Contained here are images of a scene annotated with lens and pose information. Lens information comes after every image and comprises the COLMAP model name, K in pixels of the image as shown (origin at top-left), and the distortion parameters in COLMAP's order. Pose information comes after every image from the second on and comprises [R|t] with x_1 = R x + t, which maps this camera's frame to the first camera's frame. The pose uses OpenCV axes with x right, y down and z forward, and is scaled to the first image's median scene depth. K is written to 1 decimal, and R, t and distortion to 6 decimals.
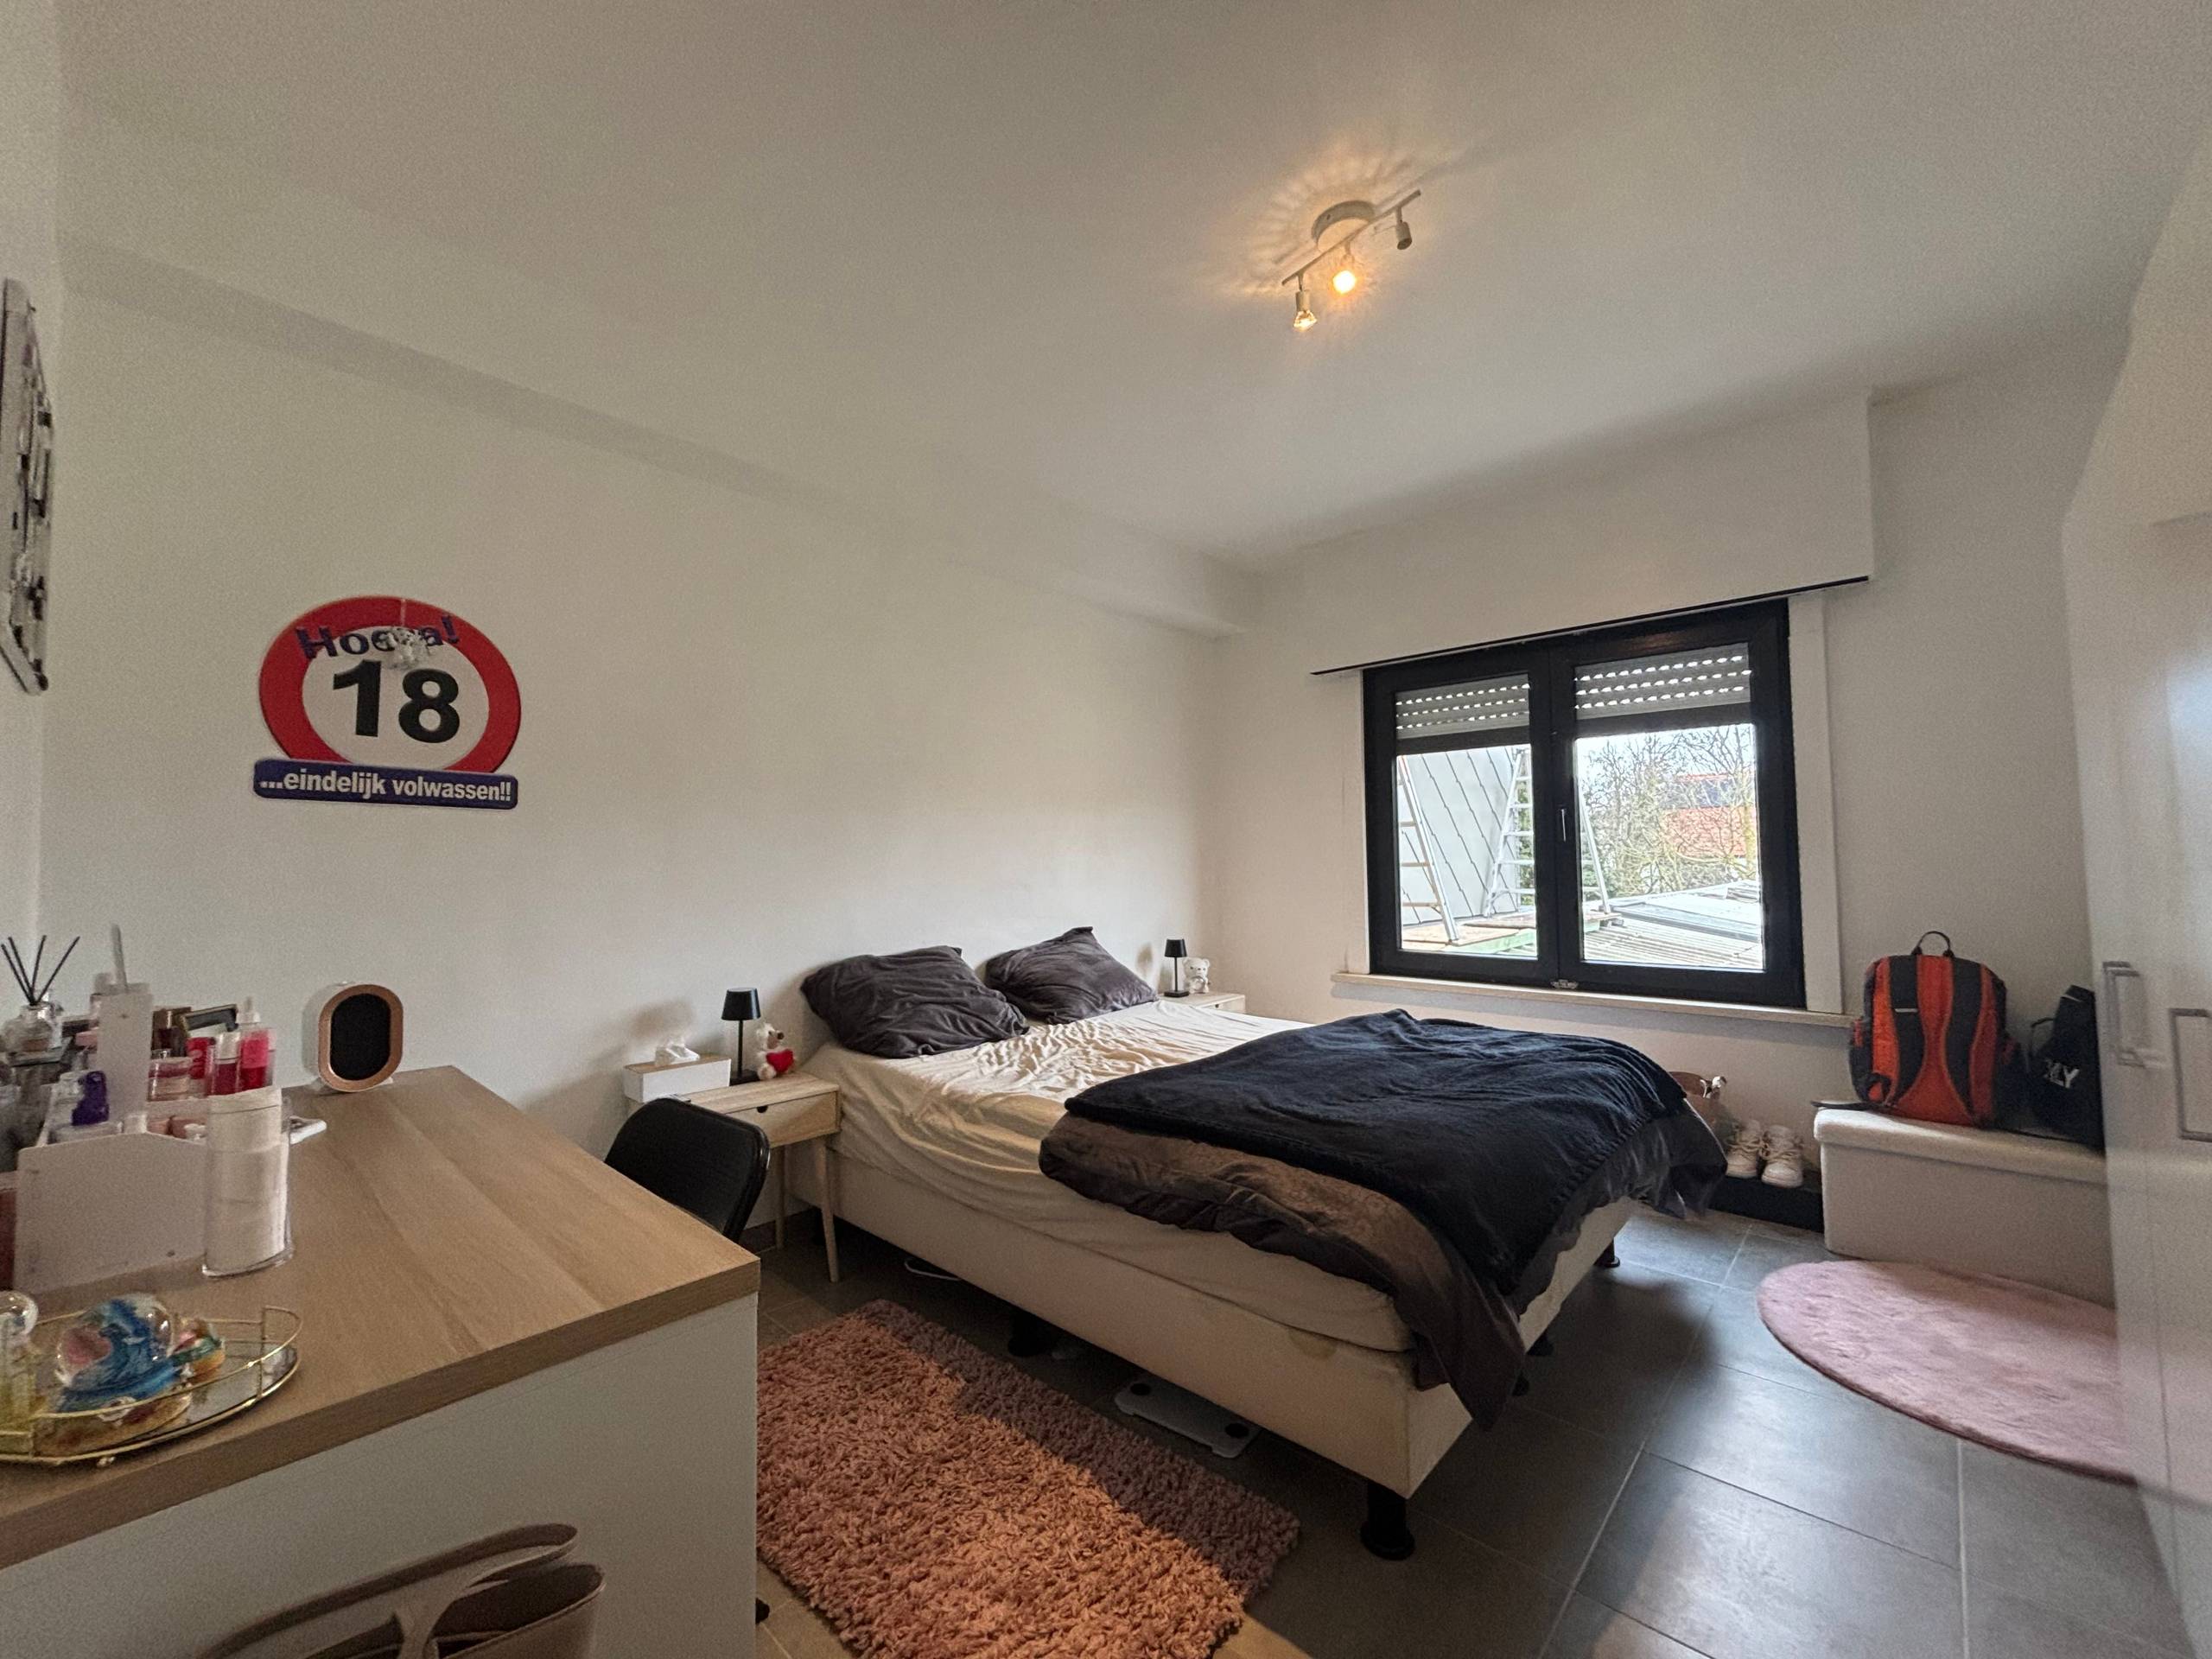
lens RADIAL K [[882.2, 0, 1106.0], [0, 882.2, 829.5], [0, 0, 1]] dist [-0.000663, -0.000033]
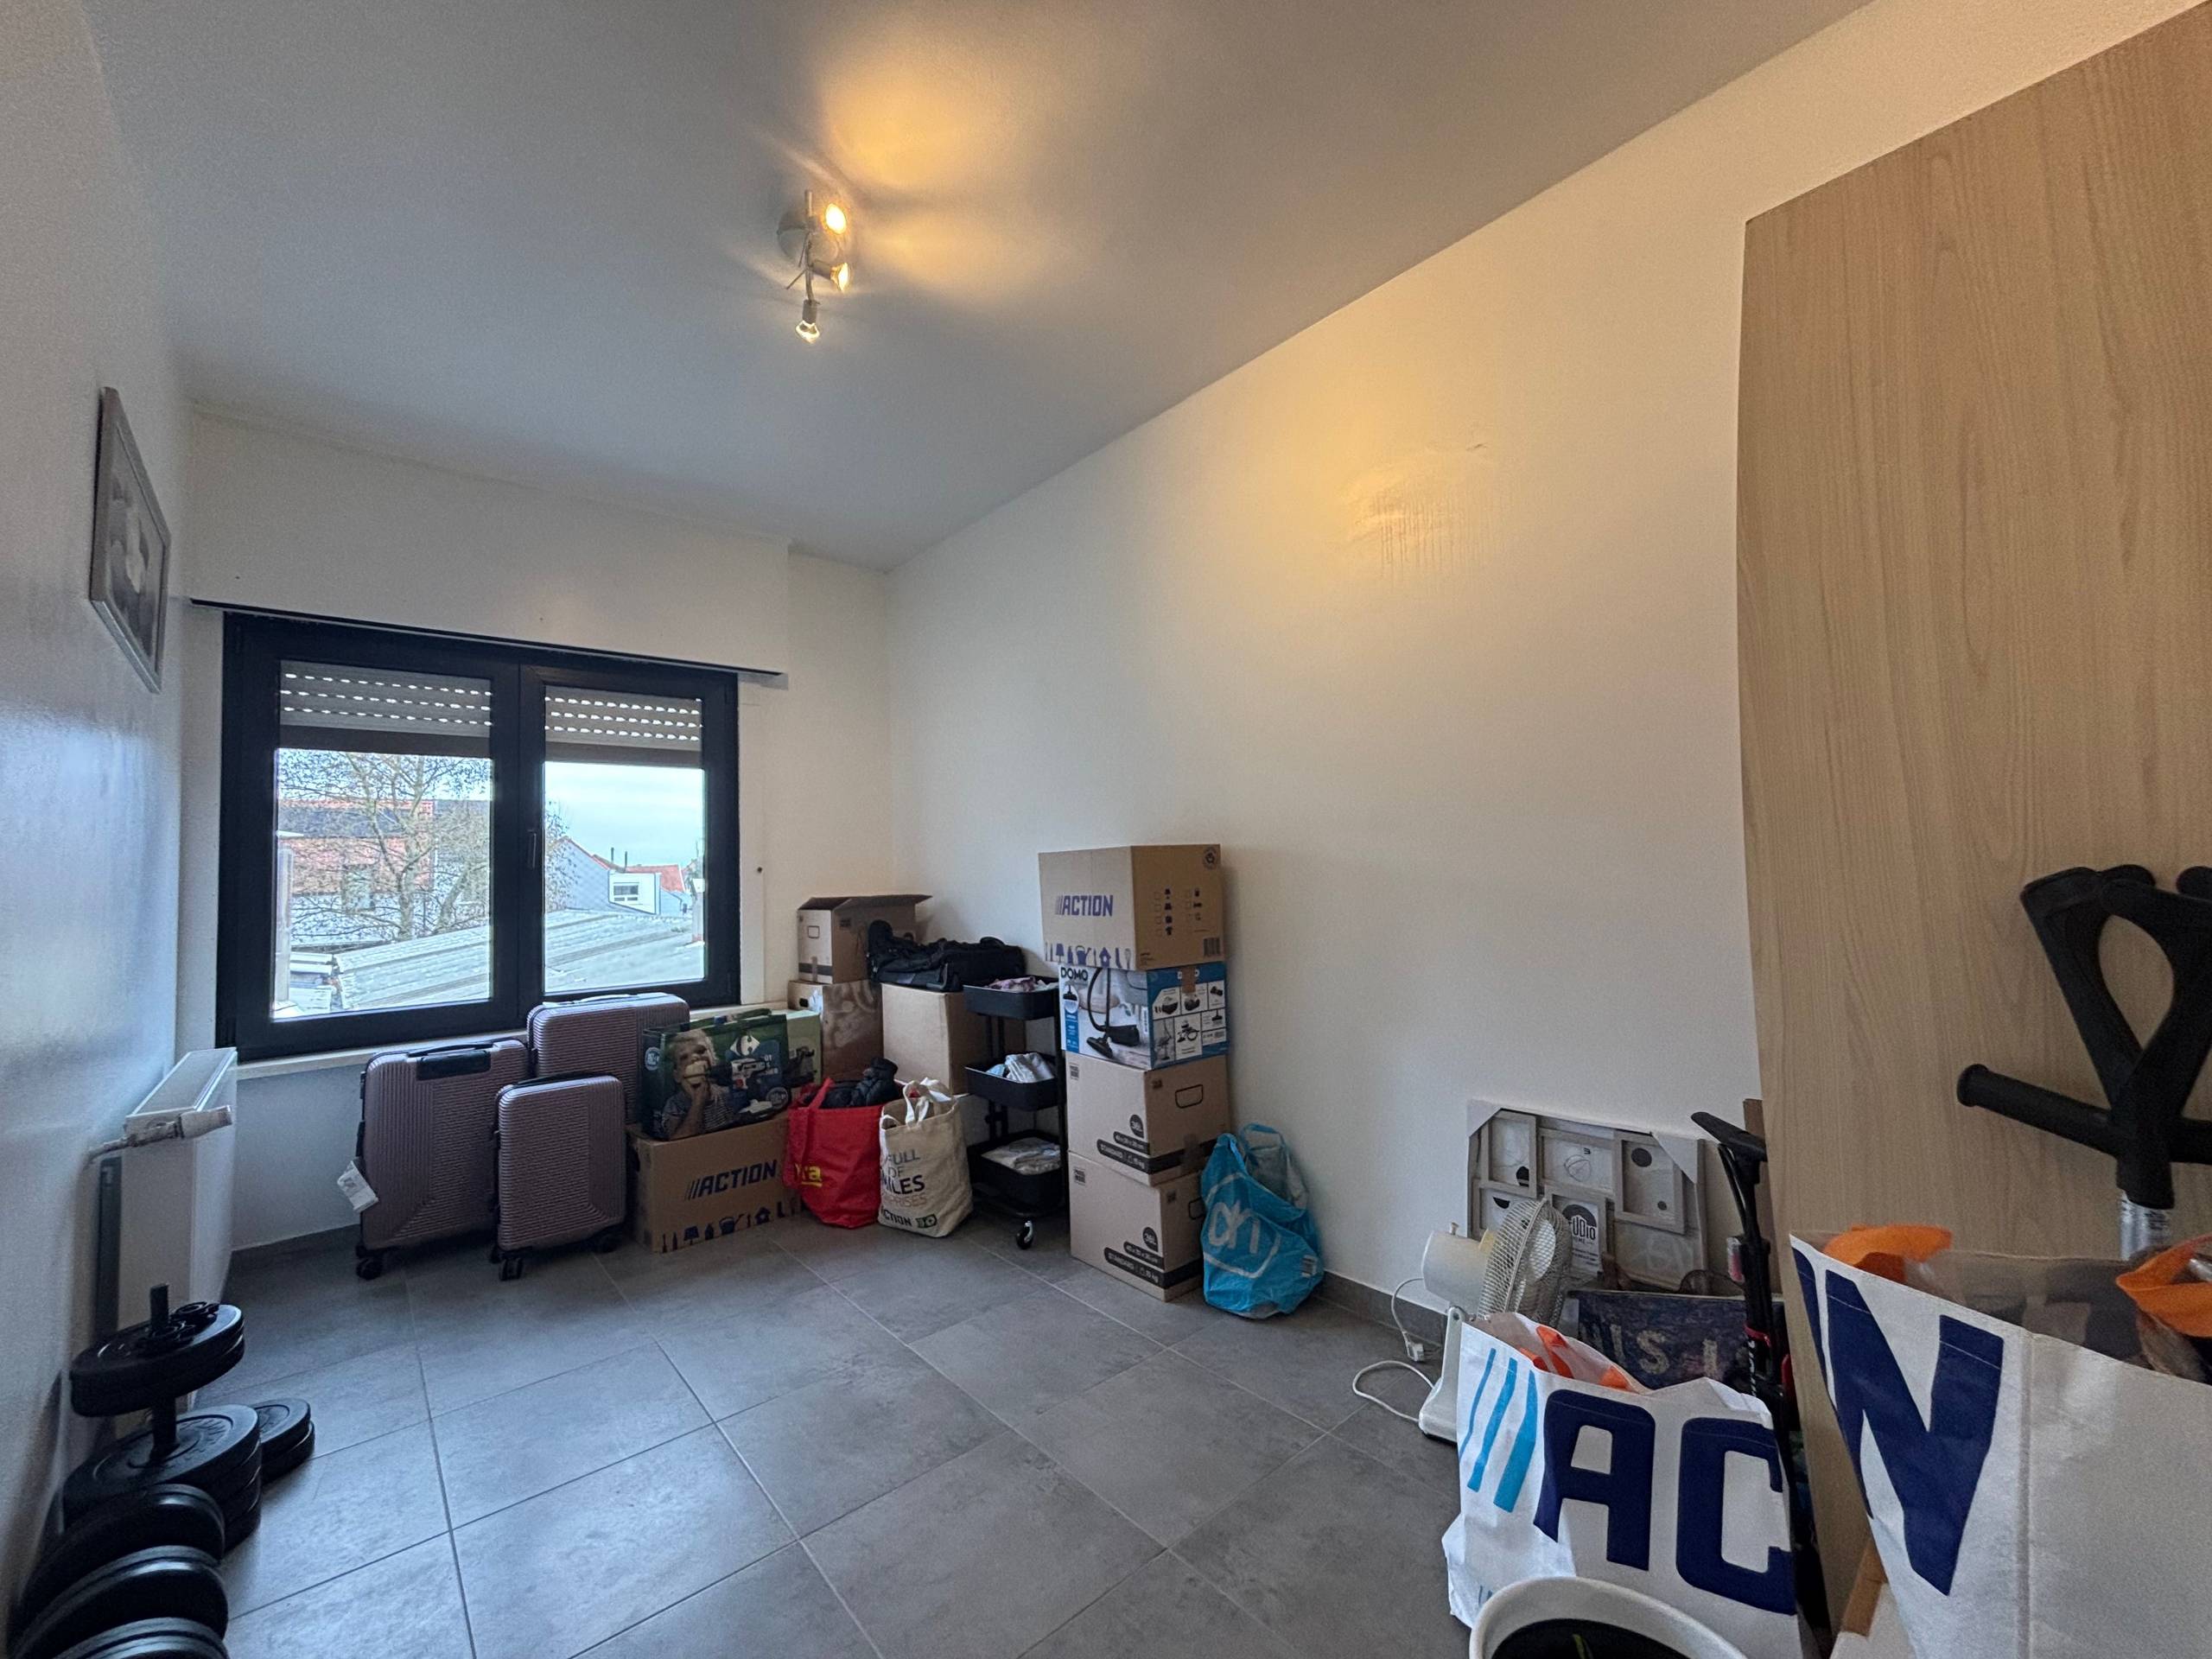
lens RADIAL K [[905.2, 0, 1106.0], [0, 905.2, 829.5], [0, 0, 1]] dist [0.000316, 0.000006]
pose [[0.117845, 0.055863, 0.991460, -0.347197], [-0.008552, 0.998437, -0.055239, 0.019359], [-0.992995, -0.001969, 0.118138, 0.275470]]
